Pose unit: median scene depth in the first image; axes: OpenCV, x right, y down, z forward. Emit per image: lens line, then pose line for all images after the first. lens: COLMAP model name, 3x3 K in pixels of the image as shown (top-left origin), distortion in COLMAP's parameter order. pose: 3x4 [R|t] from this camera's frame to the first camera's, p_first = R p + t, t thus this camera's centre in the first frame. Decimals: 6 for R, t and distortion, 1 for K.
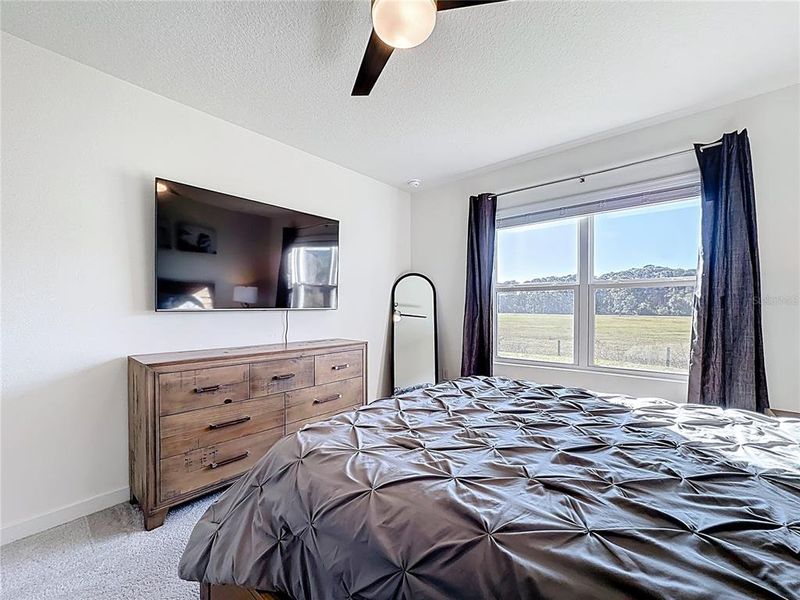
lens RADIAL K [[330.4, 0, 396.2], [0, 330.4, 308.2], [0, 0, 1]] dist [-0.038827, 0.012893]
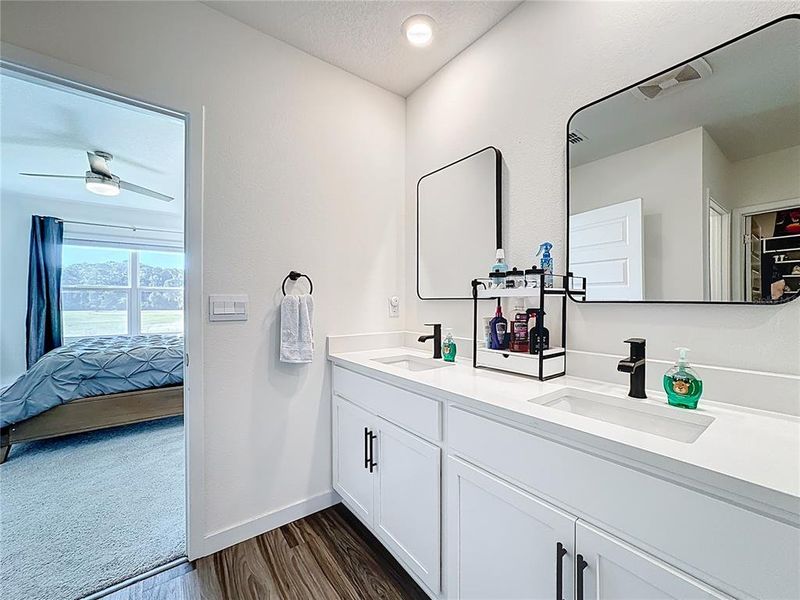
lens RADIAL K [[330.4, 0, 401.0], [0, 330.4, 303.4], [0, 0, 1]] dist [-0.038827, 0.012893]
pose [[0.201218, 0.000618, 0.979546, -0.725607], [-0.001139, 0.999999, -0.000397, 0.004595], [-0.979546, -0.001036, 0.201218, -0.665880]]
